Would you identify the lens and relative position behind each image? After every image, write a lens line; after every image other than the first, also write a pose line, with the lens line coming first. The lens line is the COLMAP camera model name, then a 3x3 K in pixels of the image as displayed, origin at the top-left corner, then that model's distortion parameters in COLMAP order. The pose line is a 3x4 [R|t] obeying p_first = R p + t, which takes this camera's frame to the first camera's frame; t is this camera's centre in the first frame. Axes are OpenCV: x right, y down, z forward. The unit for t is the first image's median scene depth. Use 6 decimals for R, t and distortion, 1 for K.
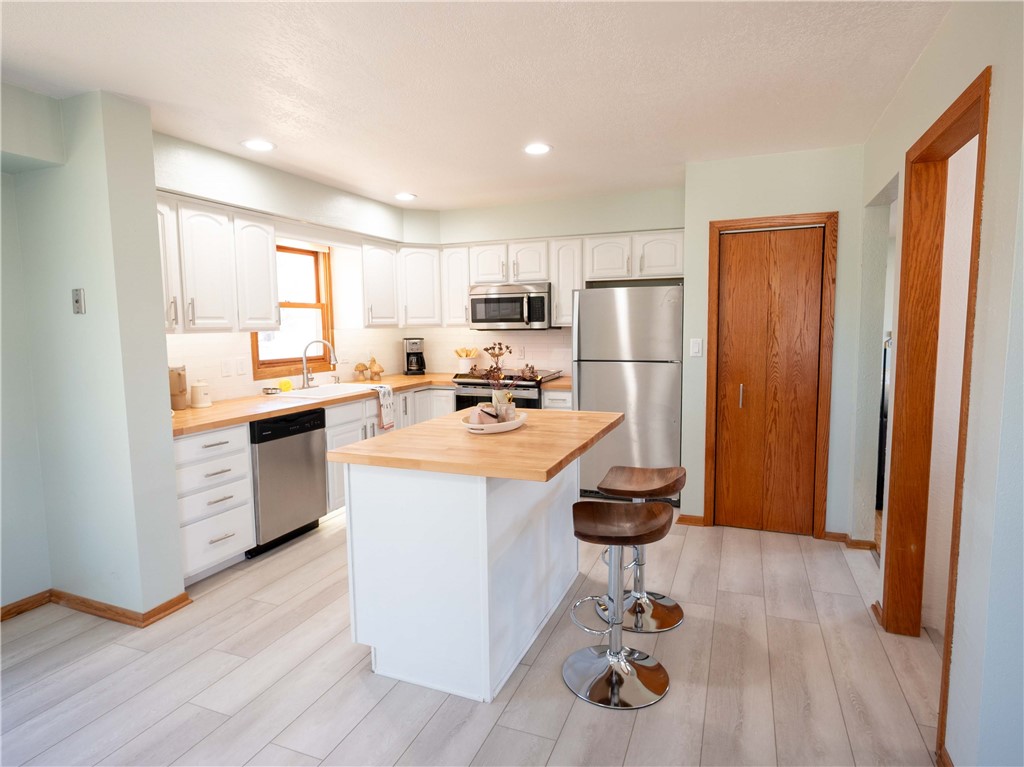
lens RADIAL K [[572.0, 0, 512.2], [0, 572.0, 387.5], [0, 0, 1]] dist [-0.004496, -0.000262]
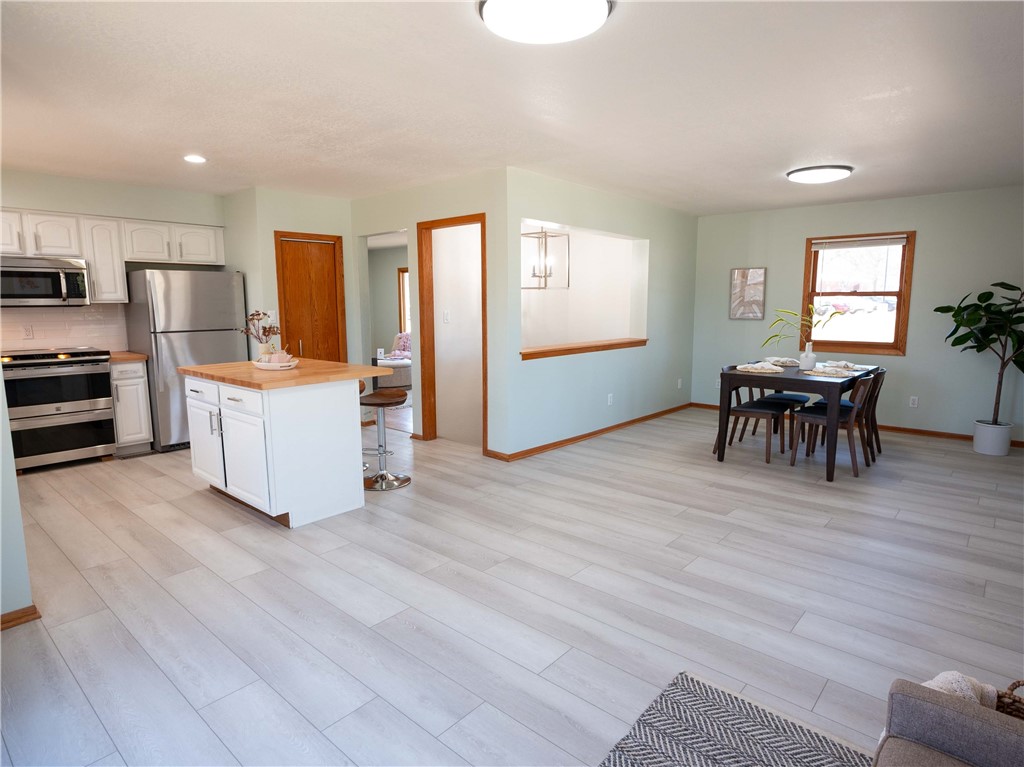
lens RADIAL K [[572.0, 0, 512.4], [0, 572.0, 382.4], [0, 0, 1]] dist [-0.004496, -0.000262]
pose [[0.331342, -0.122221, 0.935561, -0.673107], [0.108010, 0.989969, 0.091076, 0.021955], [-0.937308, 0.070873, 0.341219, -0.037912]]
